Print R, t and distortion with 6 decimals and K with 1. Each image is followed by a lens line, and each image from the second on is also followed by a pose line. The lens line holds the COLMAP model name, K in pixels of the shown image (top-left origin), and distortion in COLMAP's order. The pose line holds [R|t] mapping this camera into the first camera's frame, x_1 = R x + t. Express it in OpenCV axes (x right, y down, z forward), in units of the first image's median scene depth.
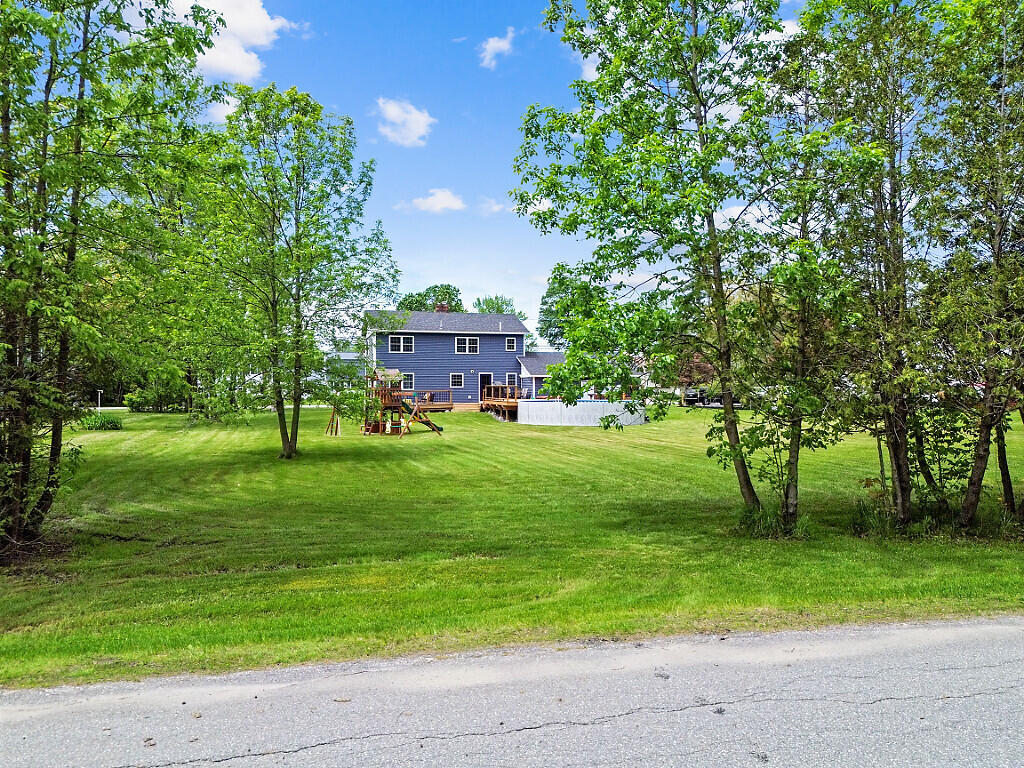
lens RADIAL K [[720.1, 0, 514.8], [0, 720.1, 385.7], [0, 0, 1]] dist [0.032700, -0.001176]
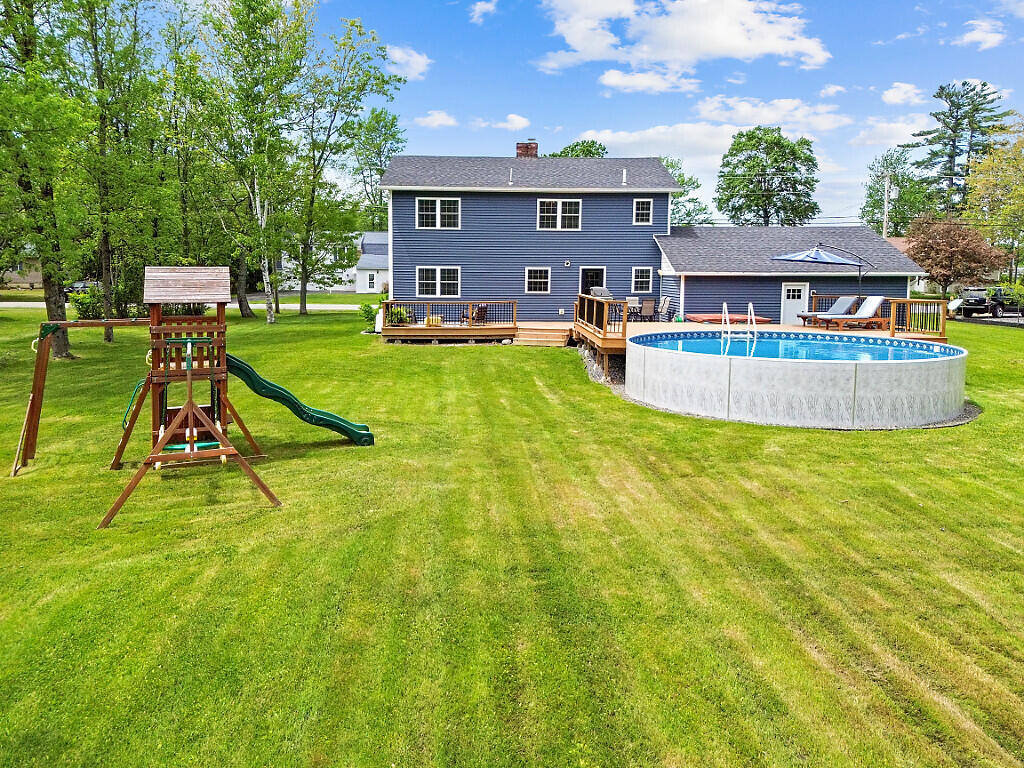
lens RADIAL K [[720.1, 0, 509.8], [0, 720.1, 376.8], [0, 0, 1]] dist [0.032700, -0.001176]
pose [[0.969506, 0.043445, -0.241187, 0.033265], [-0.007463, 0.988939, 0.148138, -0.015941], [0.244955, -0.141821, 0.959106, 0.458079]]
